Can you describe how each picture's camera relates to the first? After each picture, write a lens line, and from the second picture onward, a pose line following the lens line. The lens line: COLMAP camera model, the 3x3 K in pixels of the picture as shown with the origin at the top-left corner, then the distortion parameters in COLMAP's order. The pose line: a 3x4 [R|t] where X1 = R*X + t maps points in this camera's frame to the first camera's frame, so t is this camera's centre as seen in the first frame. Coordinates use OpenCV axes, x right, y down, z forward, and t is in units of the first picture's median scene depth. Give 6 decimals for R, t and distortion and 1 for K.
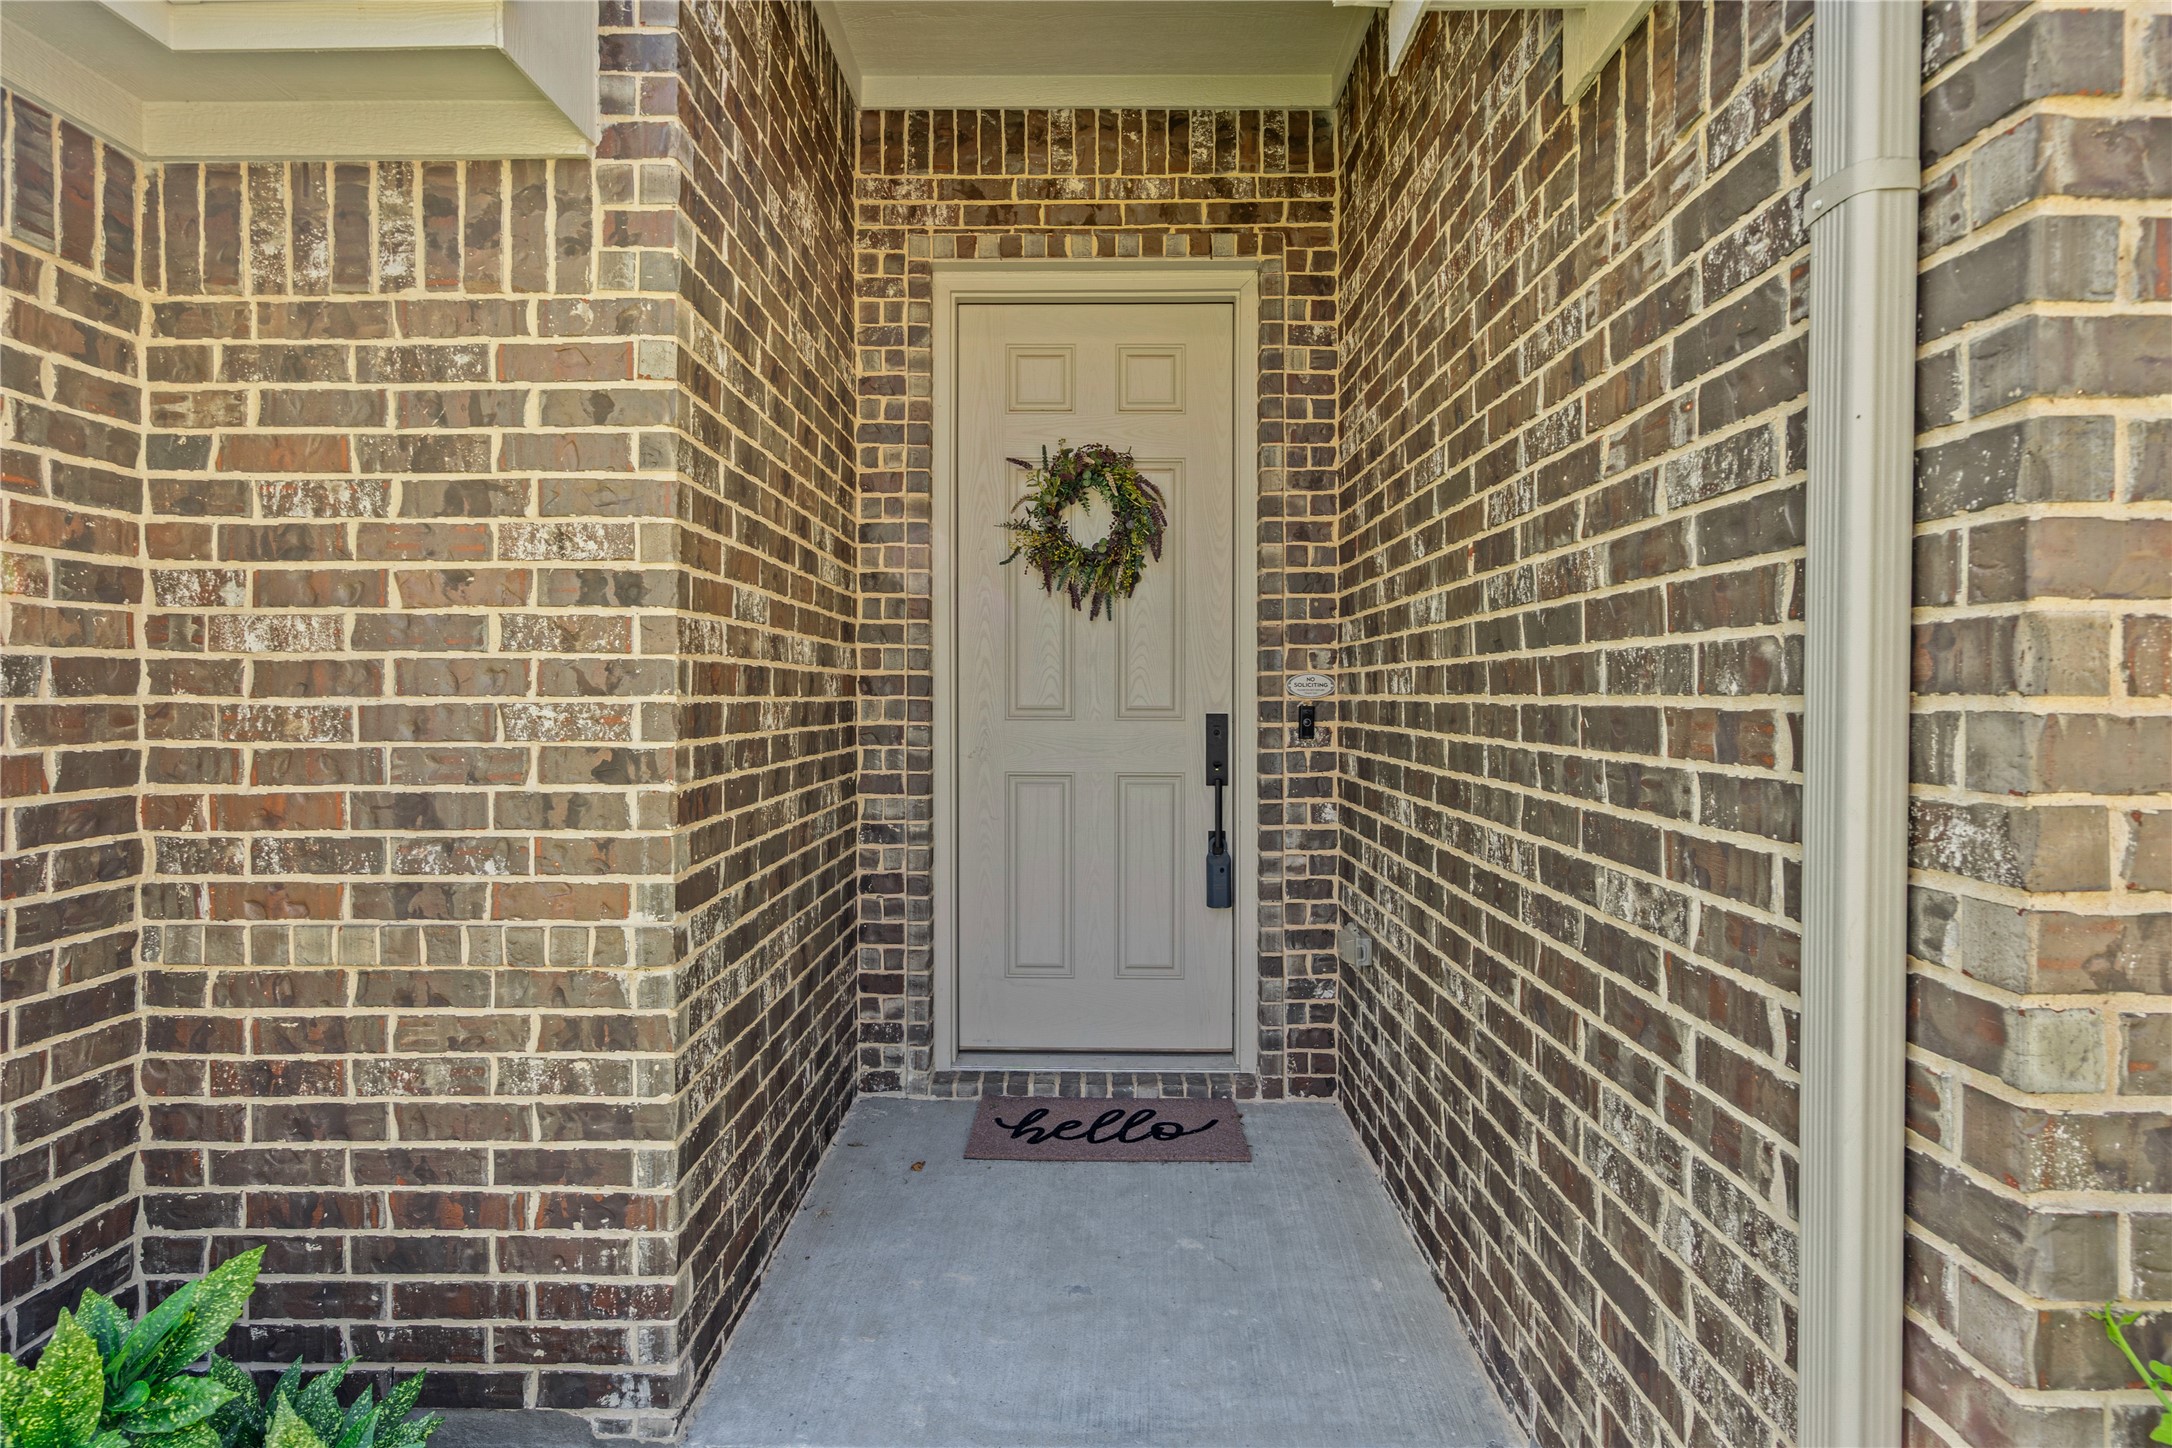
lens RADIAL K [[1054.2, 0, 1097.9], [0, 1054.2, 715.4], [0, 0, 1]] dist [0.002474, 0.001373]
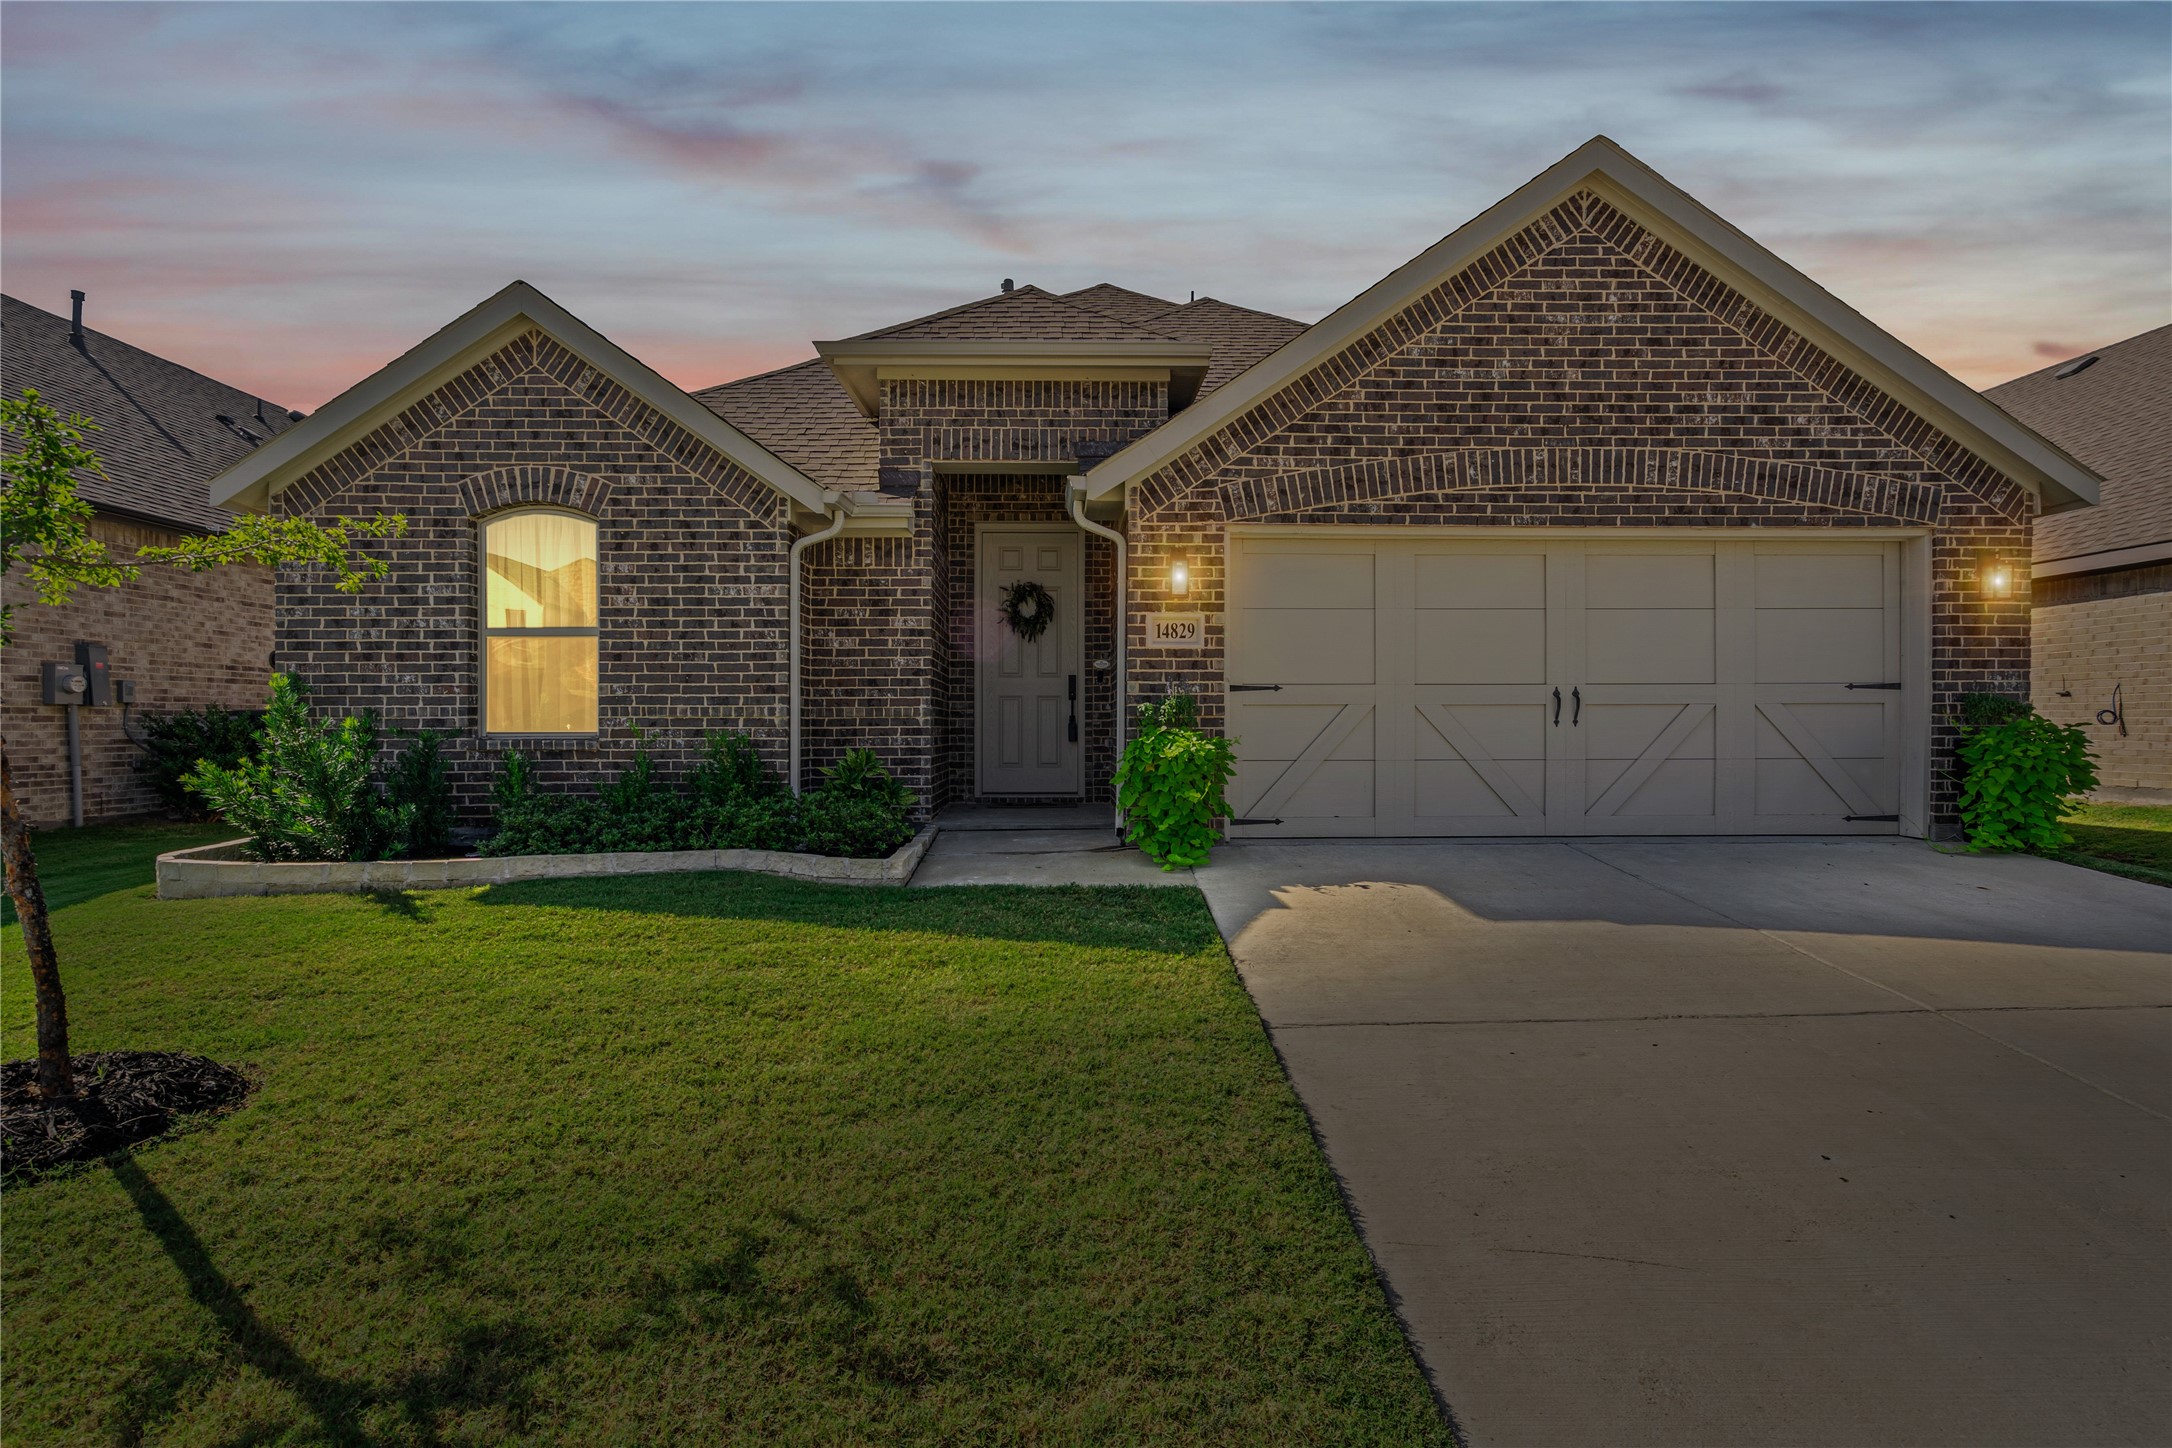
lens RADIAL K [[1054.2, 0, 1091.0], [0, 1054.2, 726.9], [0, 0, 1]] dist [0.002474, 0.001373]
pose [[0.999620, -0.001423, 0.027535, 0.089452], [0.002048, 0.999740, -0.022689, 0.218093], [-0.027496, 0.022737, 0.999363, -1.988849]]
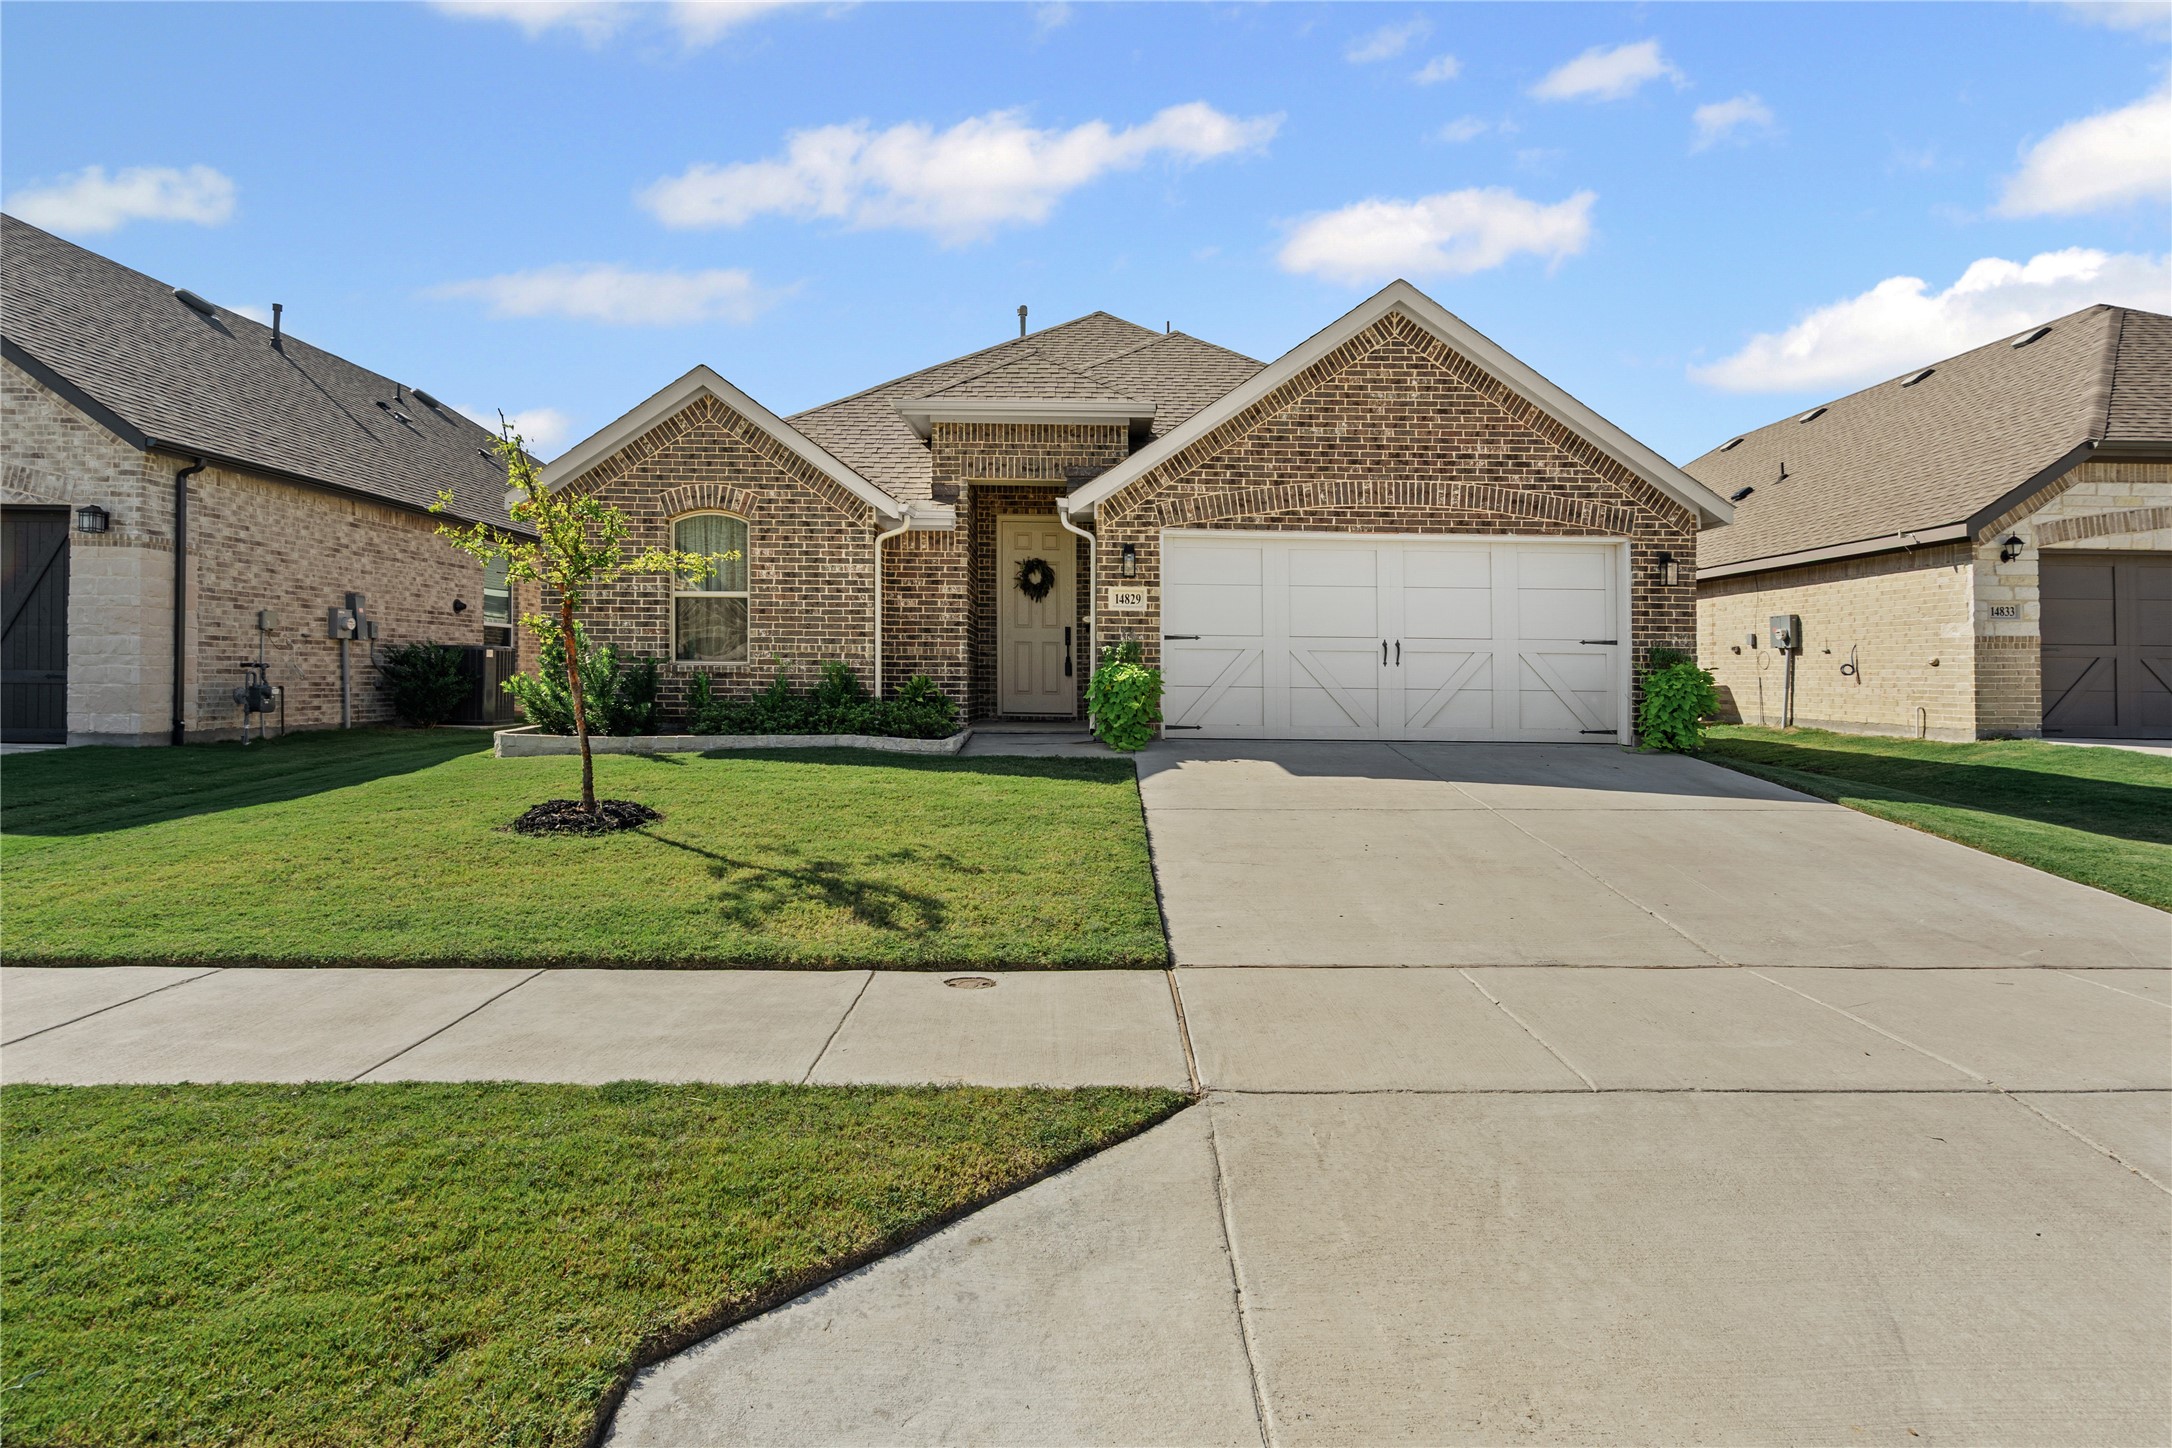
lens RADIAL K [[1160.9, 0, 1144.1], [0, 1160.9, 830.7], [0, 0, 1]] dist [-0.001891, 0.000802]
pose [[0.999092, 0.006523, 0.042111, 0.234387], [-0.010829, 0.994637, 0.102857, 0.328638], [-0.041214, -0.103219, 0.993804, -3.654893]]
